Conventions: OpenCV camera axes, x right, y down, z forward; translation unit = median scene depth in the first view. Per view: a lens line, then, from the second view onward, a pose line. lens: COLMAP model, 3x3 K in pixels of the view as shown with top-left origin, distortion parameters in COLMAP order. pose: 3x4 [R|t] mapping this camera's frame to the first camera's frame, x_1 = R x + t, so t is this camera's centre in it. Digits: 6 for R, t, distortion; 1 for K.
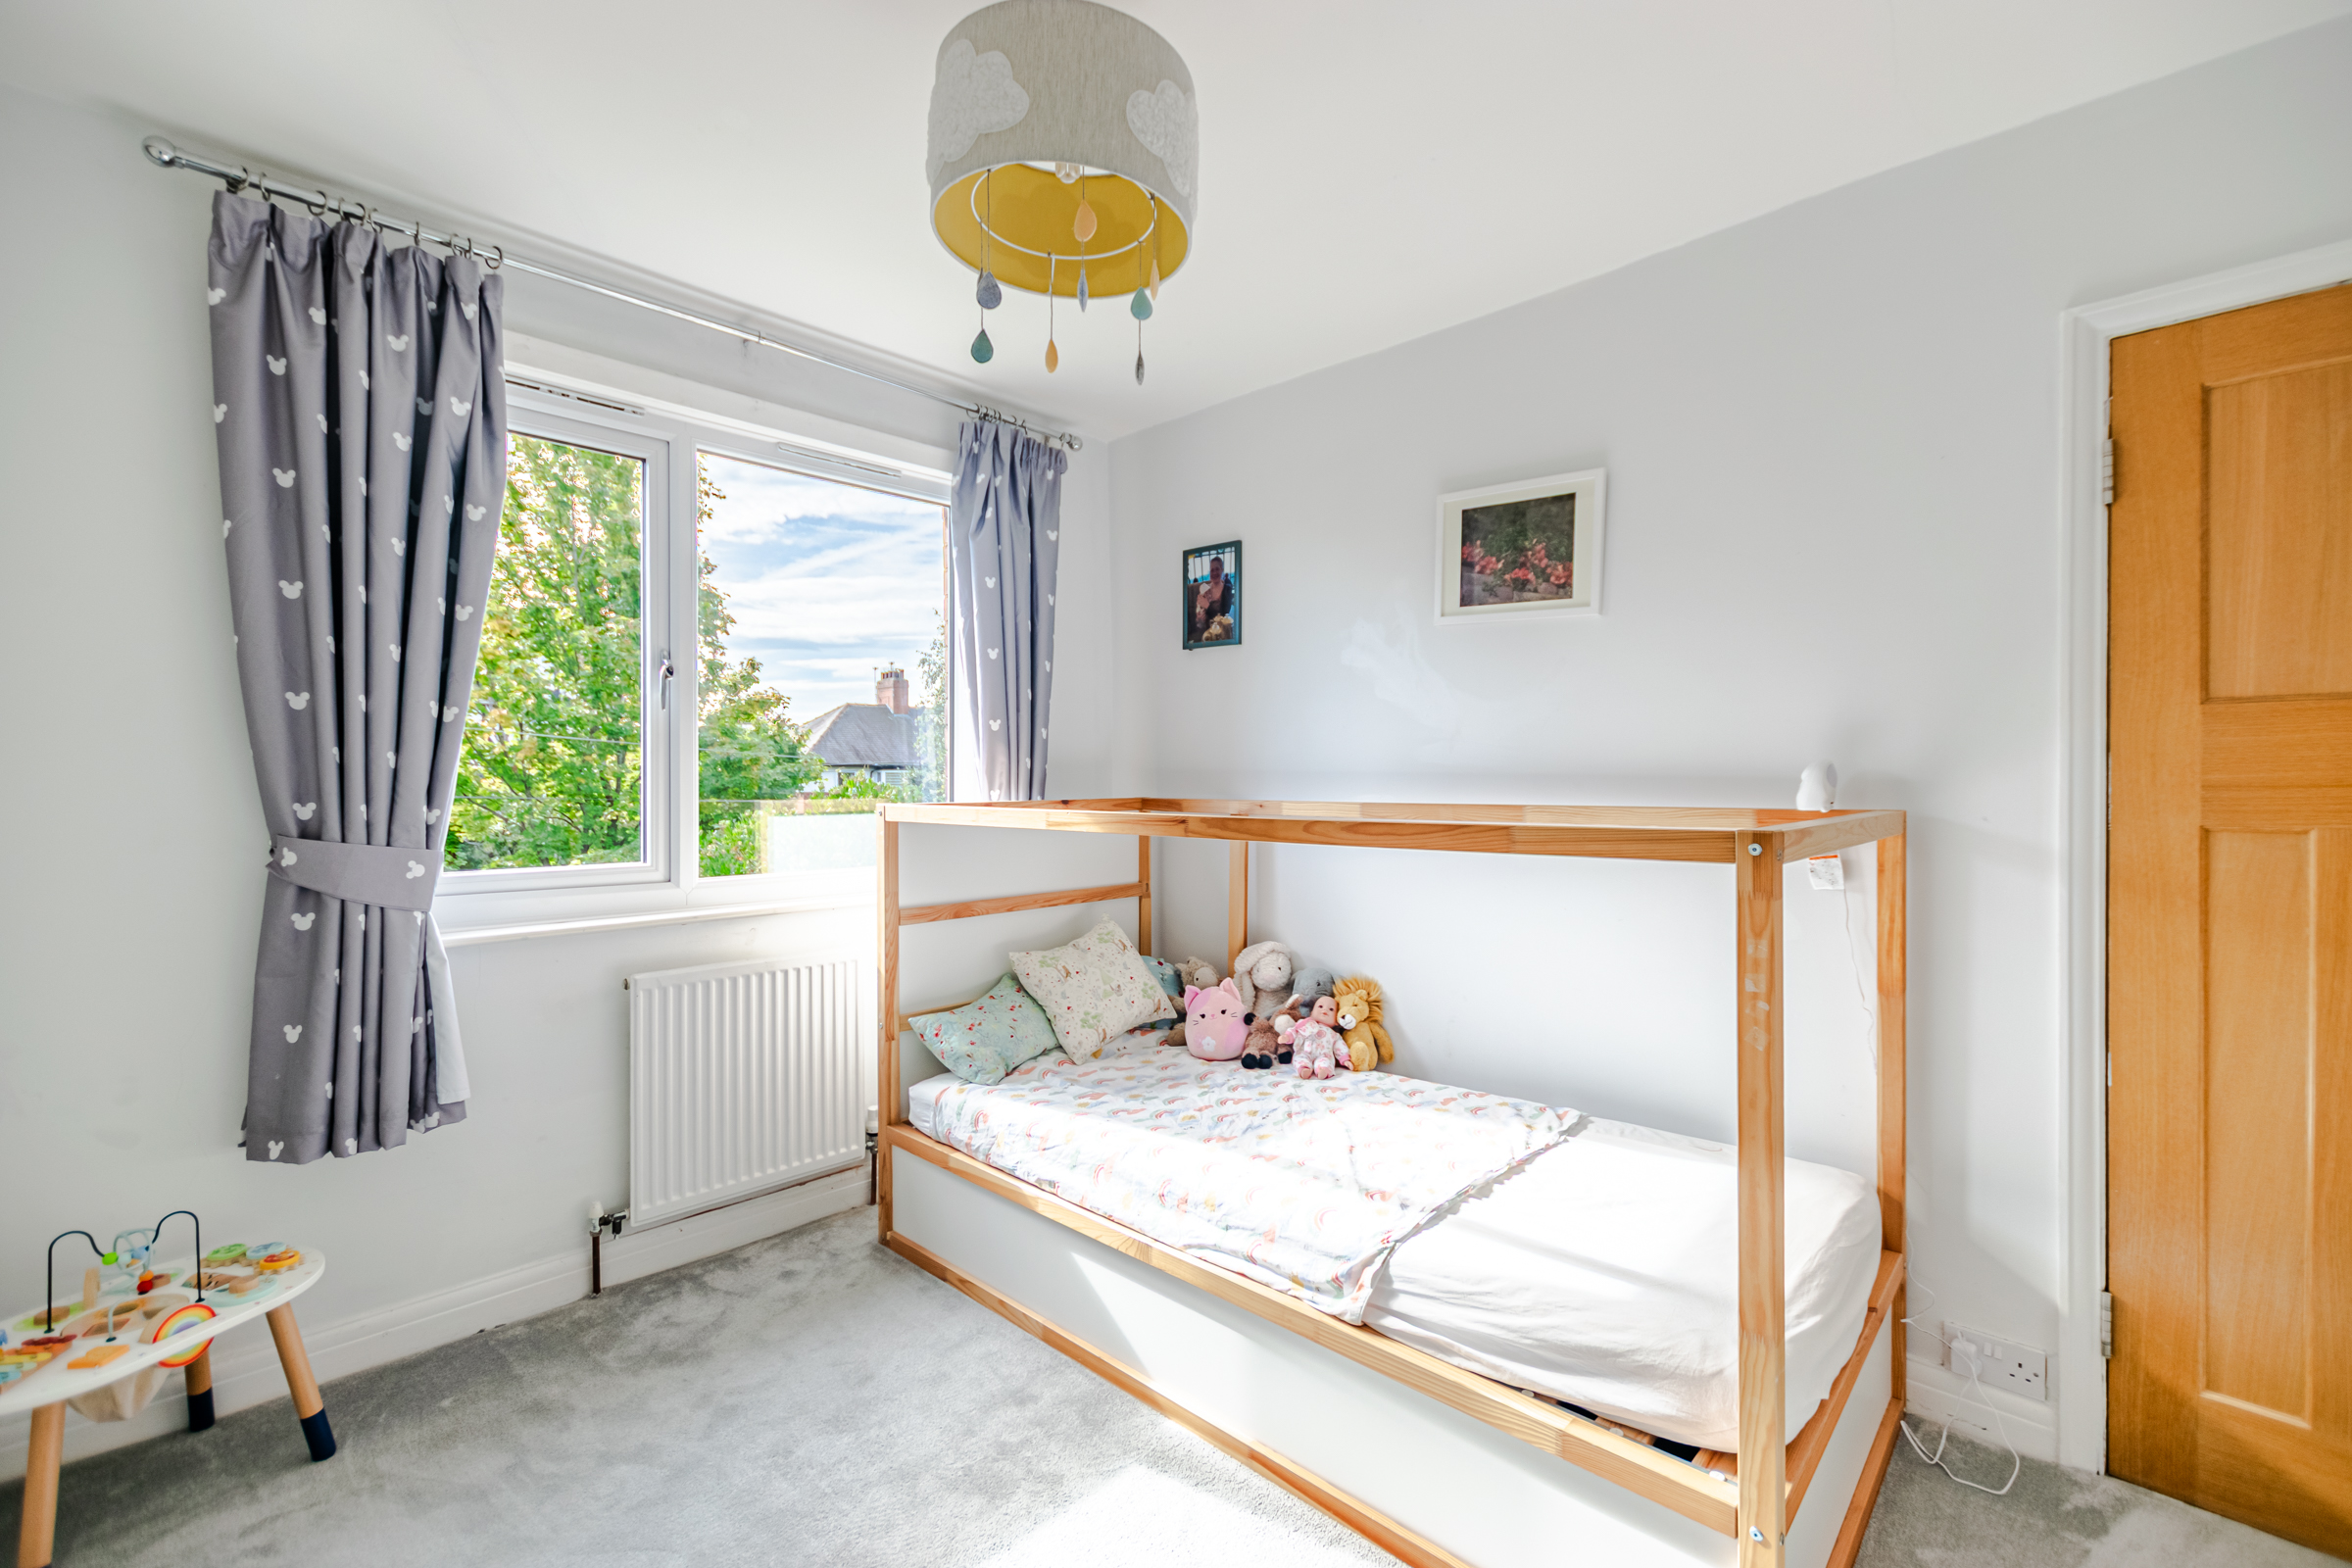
lens RADIAL K [[1014.2, 0, 1186.4], [0, 1014.2, 780.4], [0, 0, 1]] dist [0.009327, -0.000343]
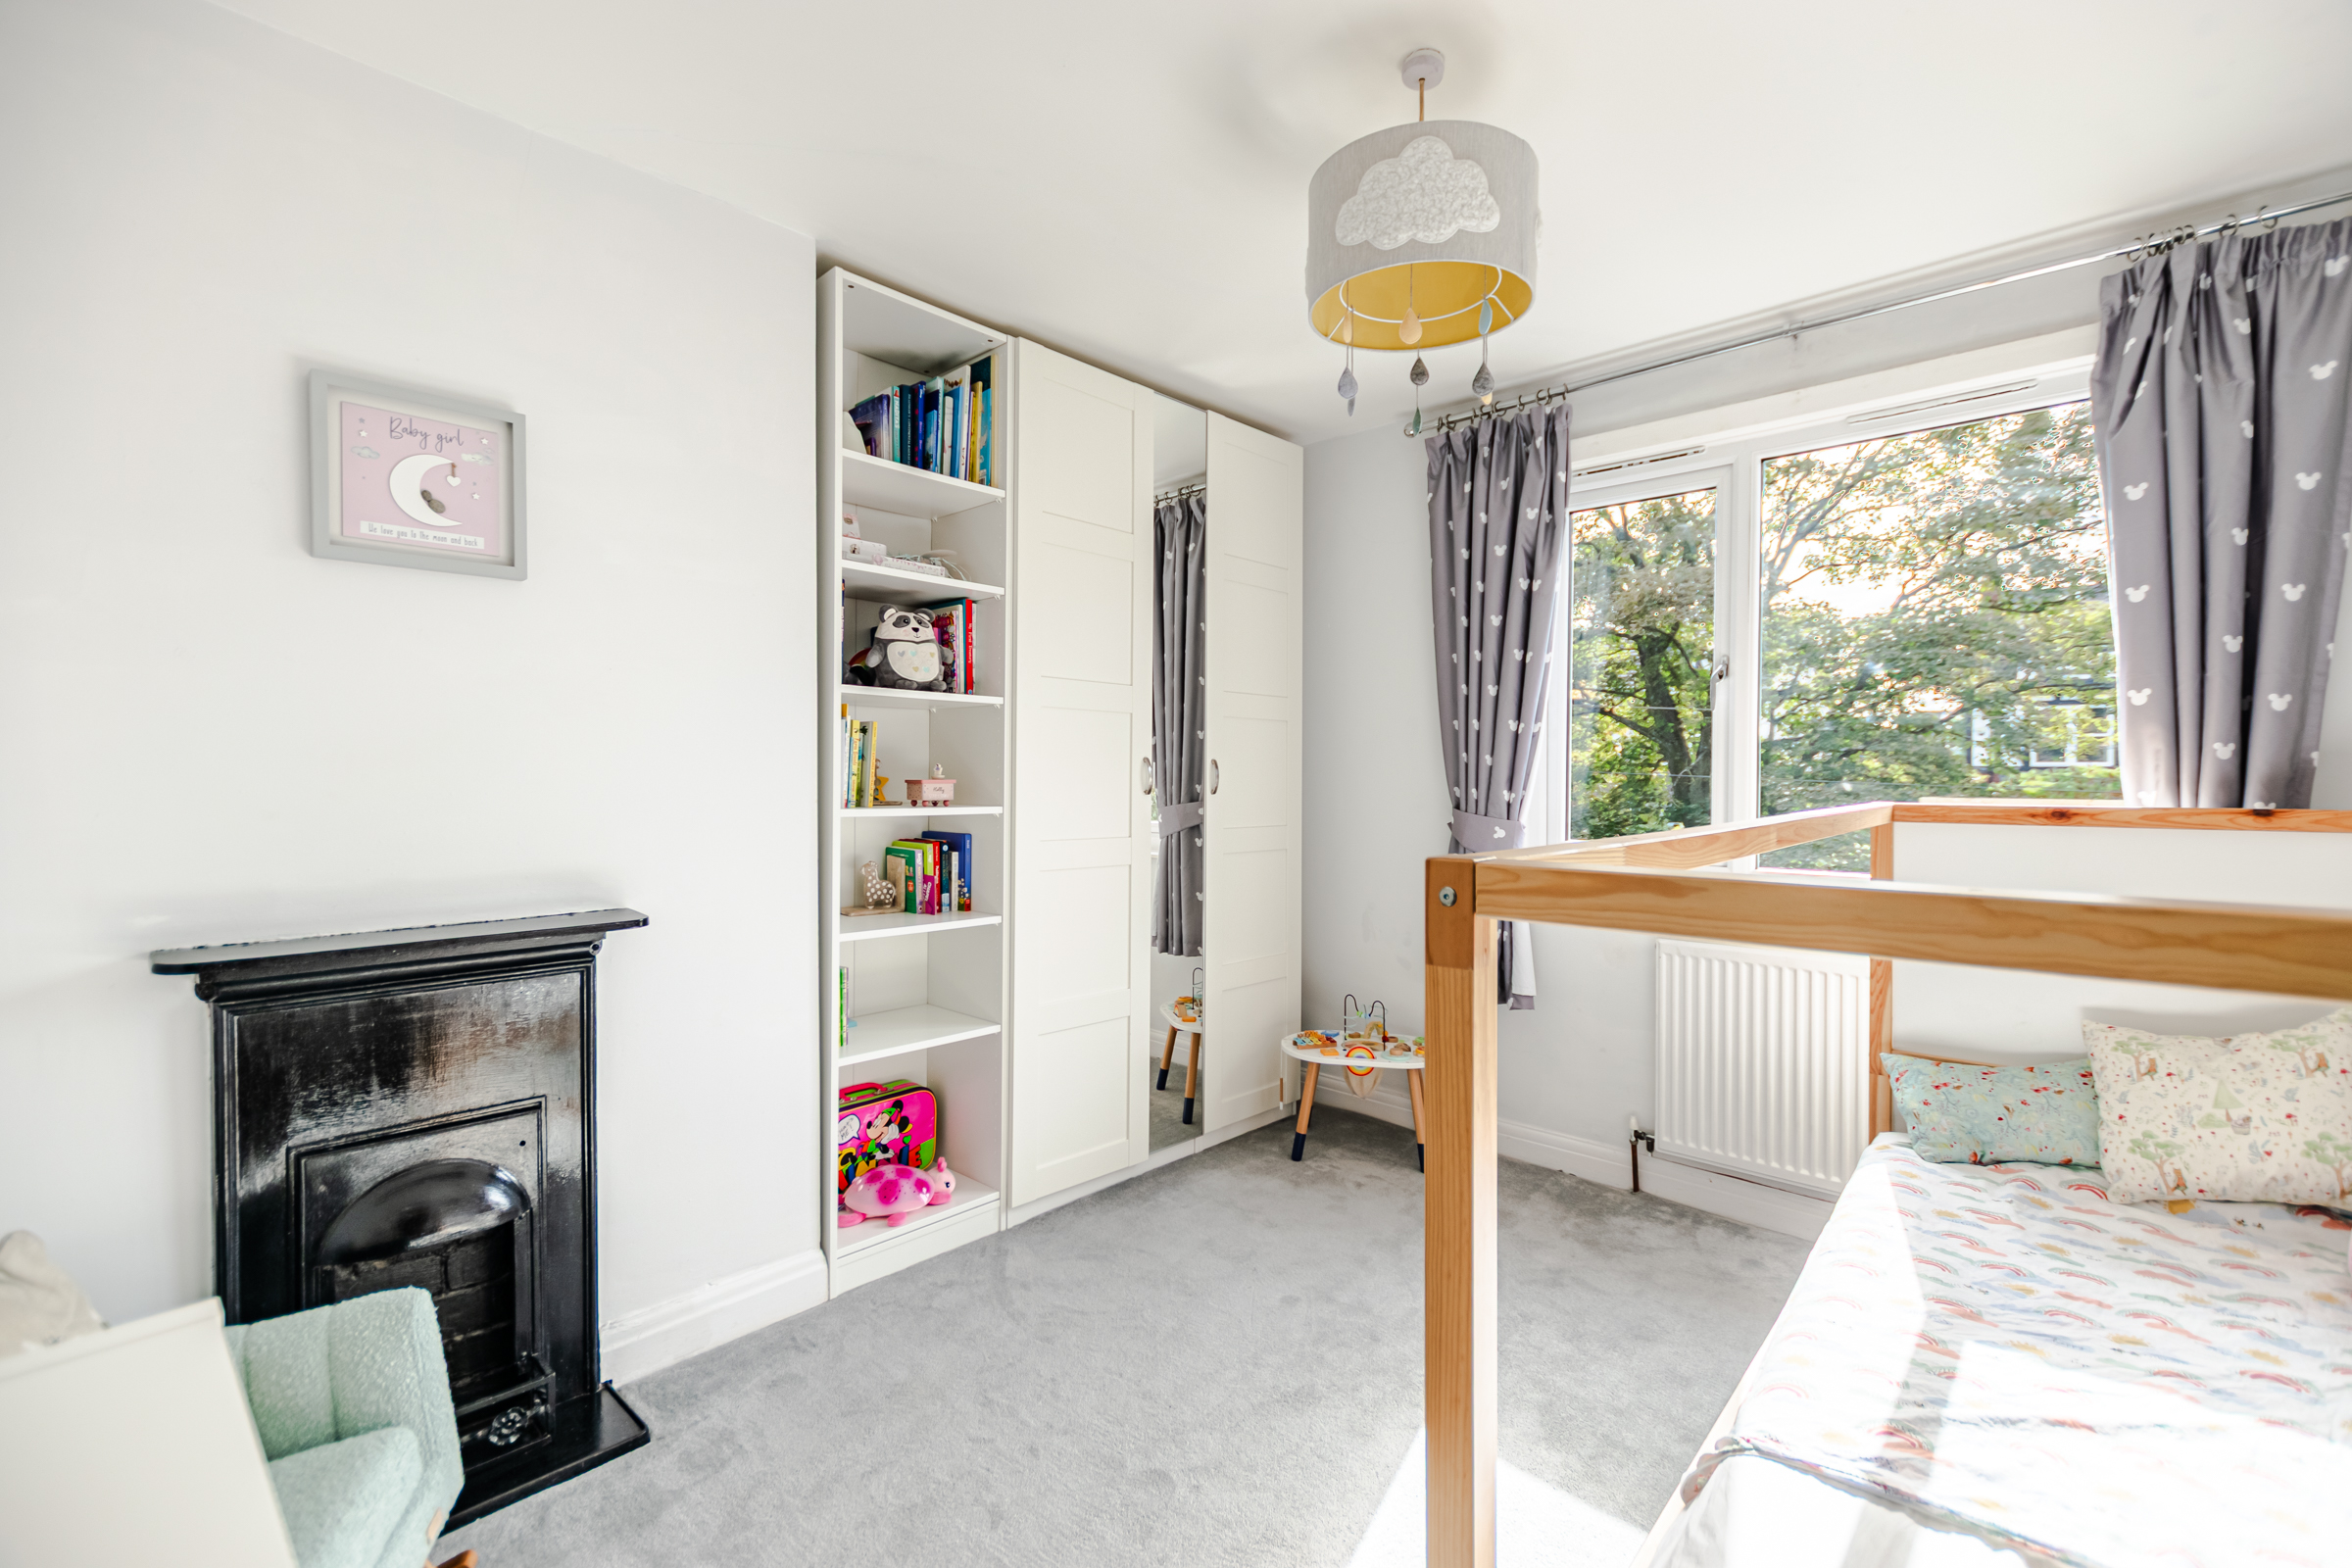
lens RADIAL K [[1027.4, 0, 1176.0], [0, 1027.4, 784.0], [0, 0, 1]] dist [-0.002378, -0.000188]
pose [[0.006681, 0.013369, -0.999888, 0.627782], [-0.001038, 0.999910, 0.013362, -0.004121], [0.999977, 0.000949, 0.006694, 0.422847]]
